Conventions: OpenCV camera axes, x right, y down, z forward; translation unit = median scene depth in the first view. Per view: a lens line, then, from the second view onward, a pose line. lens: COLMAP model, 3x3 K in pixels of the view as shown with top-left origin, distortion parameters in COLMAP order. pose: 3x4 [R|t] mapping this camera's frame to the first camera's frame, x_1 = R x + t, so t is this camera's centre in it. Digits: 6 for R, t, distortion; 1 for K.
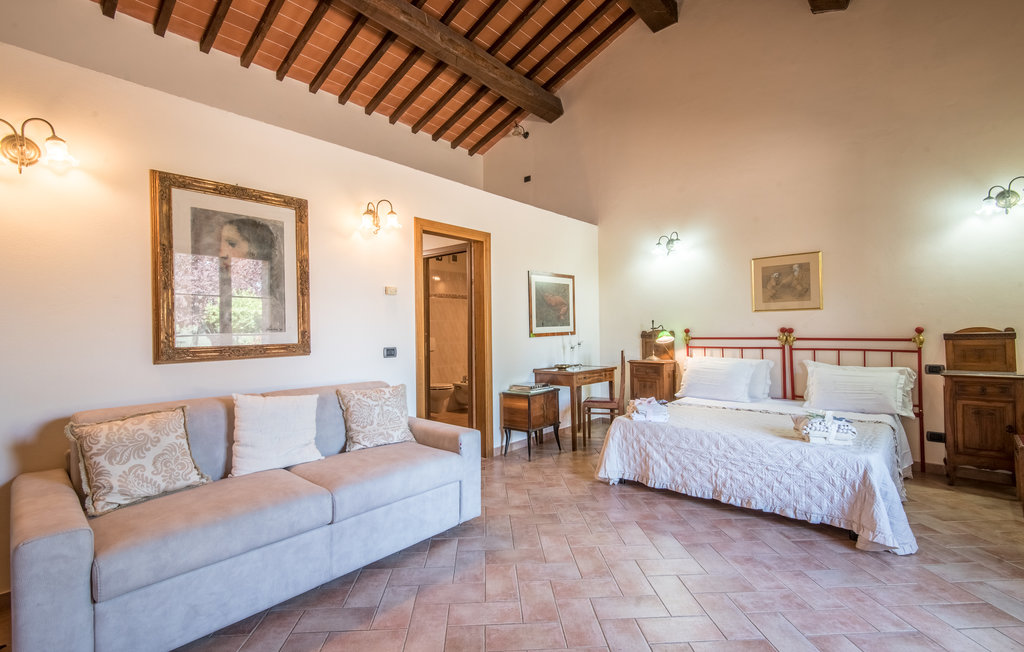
lens RADIAL K [[450.6, 0, 512.9], [0, 450.6, 330.6], [0, 0, 1]] dist [0.013615, -0.010910]
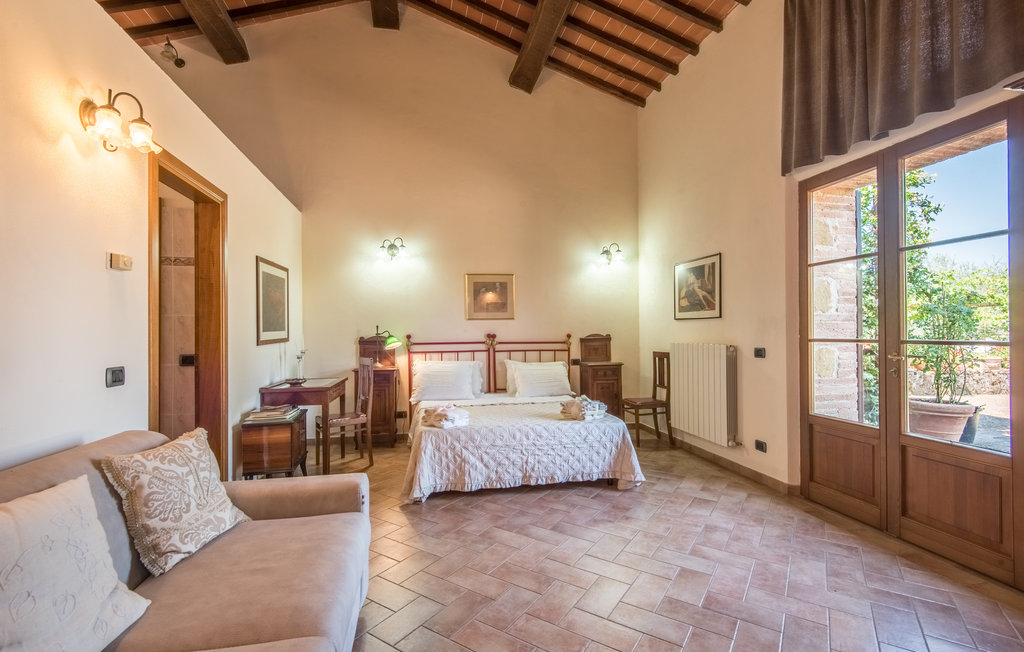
lens RADIAL K [[450.6, 0, 503.3], [0, 450.6, 332.0], [0, 0, 1]] dist [0.013615, -0.010910]
pose [[0.608169, 0.006940, 0.793777, -0.396748], [0.002523, 0.999940, -0.010676, 0.002295], [-0.793804, 0.008495, 0.608115, 0.288416]]
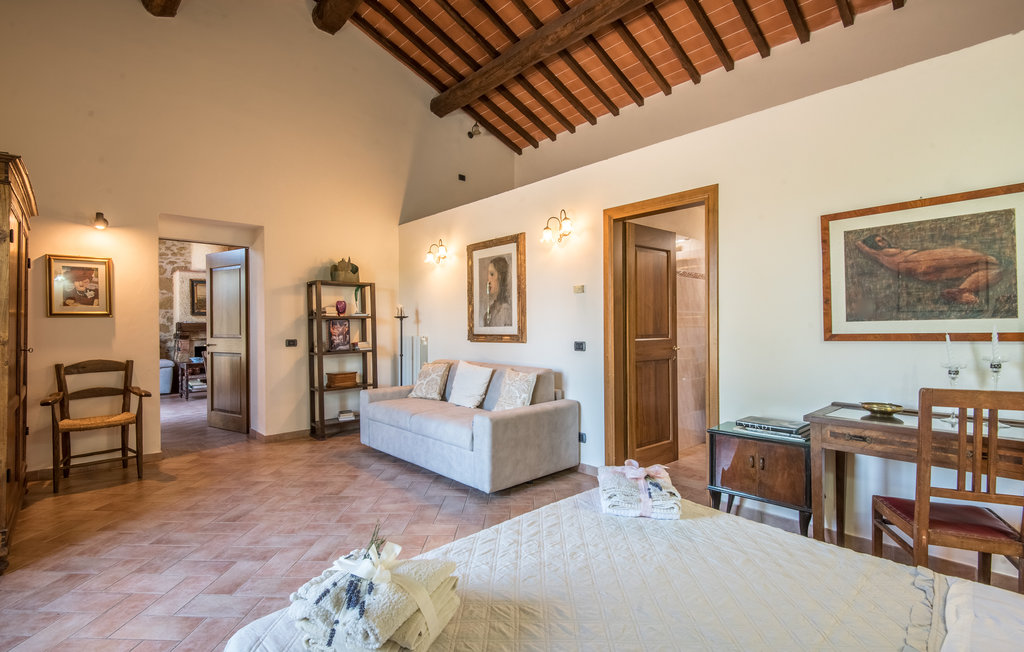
lens RADIAL K [[485.5, 0, 515.7], [0, 485.5, 321.6], [0, 0, 1]] dist [0.016509, -0.000333]
pose [[-0.096834, 0.009433, -0.995256, 0.854540], [0.008176, 0.999929, 0.008681, -0.020595], [0.995267, -0.007297, -0.096904, 0.908696]]
